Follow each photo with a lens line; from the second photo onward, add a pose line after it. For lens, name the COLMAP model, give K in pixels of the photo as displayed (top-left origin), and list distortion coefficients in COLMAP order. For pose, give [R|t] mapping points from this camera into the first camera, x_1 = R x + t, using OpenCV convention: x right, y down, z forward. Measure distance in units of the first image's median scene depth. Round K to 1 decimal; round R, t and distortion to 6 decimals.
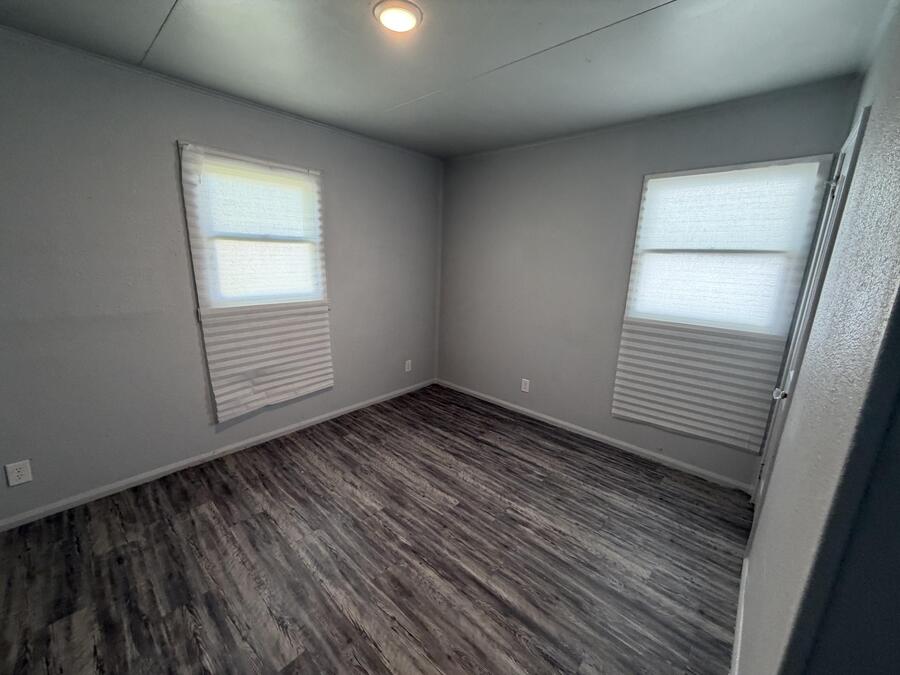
lens RADIAL K [[355.9, 0, 448.6], [0, 355.9, 337.4], [0, 0, 1]] dist [0.000952, 0.000094]
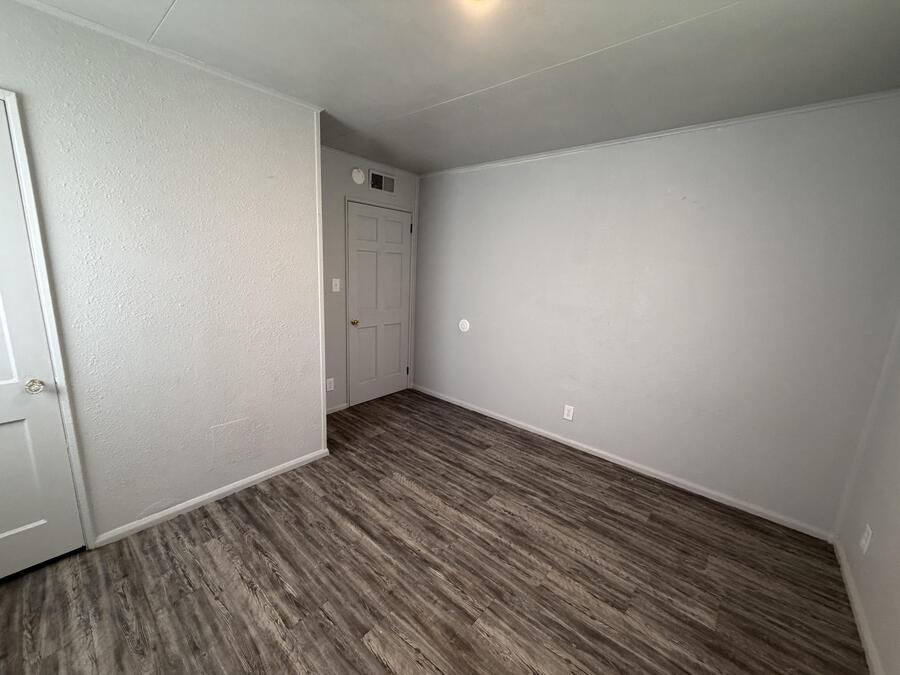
lens RADIAL K [[355.9, 0, 448.6], [0, 355.9, 337.4], [0, 0, 1]] dist [0.000952, 0.000094]
pose [[-0.996804, -0.066785, -0.043835, -0.074133], [-0.078995, 0.905766, 0.416351, -0.391214], [0.011898, 0.418483, -0.908147, 1.657354]]
